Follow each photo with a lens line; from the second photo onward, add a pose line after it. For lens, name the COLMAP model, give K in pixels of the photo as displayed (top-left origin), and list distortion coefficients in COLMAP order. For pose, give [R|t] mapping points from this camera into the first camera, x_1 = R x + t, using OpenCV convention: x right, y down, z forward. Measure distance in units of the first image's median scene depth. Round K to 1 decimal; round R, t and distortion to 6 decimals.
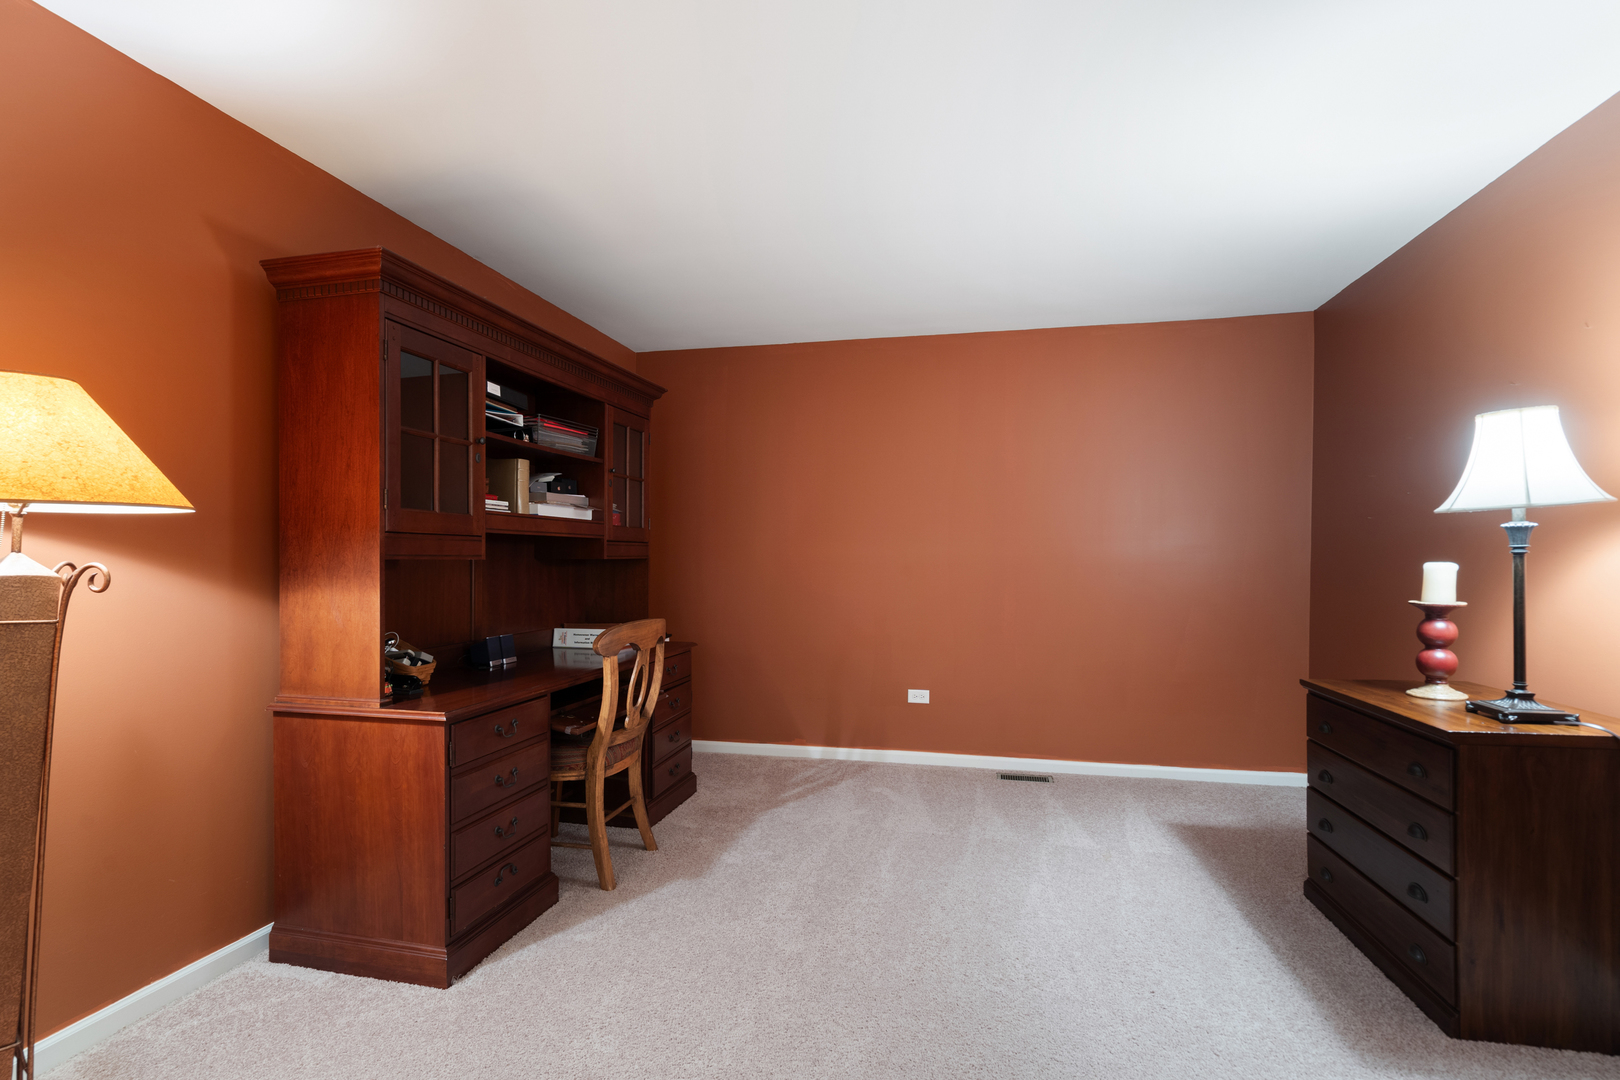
lens RADIAL K [[760.3, 0, 804.7], [0, 760.3, 532.5], [0, 0, 1]] dist [-0.000209, 0.000304]
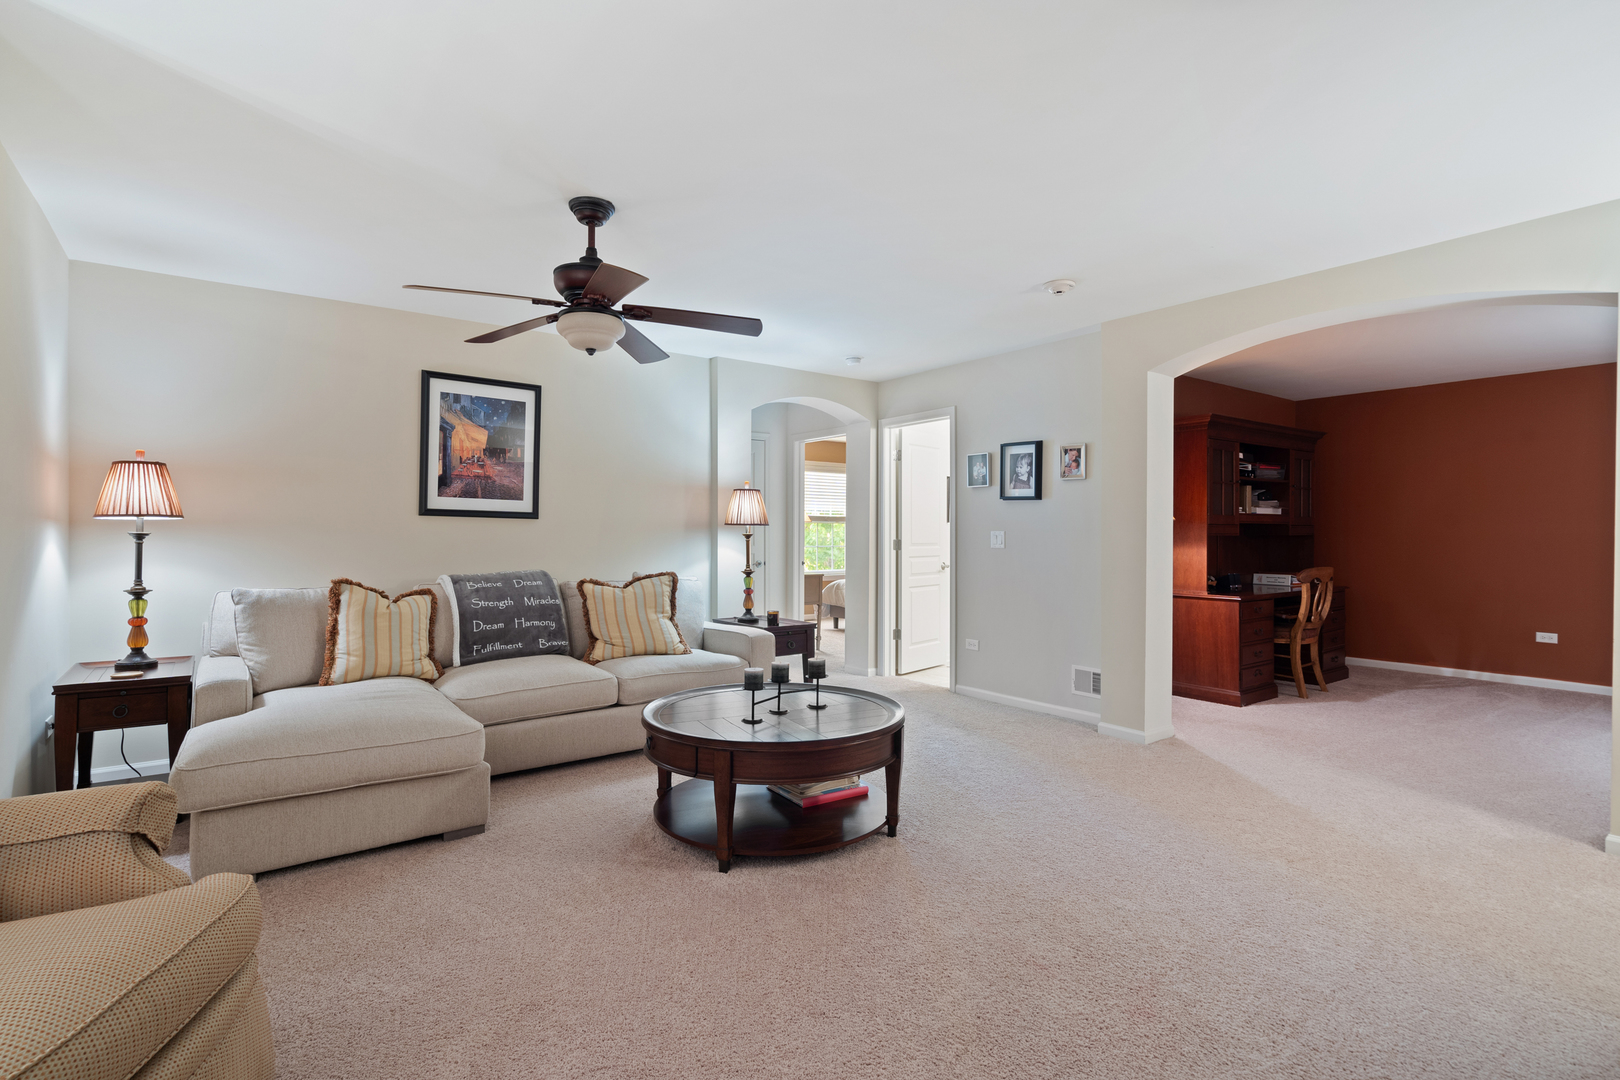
lens RADIAL K [[760.3, 0, 804.7], [0, 760.3, 532.5], [0, 0, 1]] dist [-0.000209, 0.000304]
pose [[0.753829, 0.001320, -0.657069, 0.065480], [0.020436, 0.999467, 0.025454, -0.048453], [0.656753, -0.032616, 0.753400, -1.313224]]
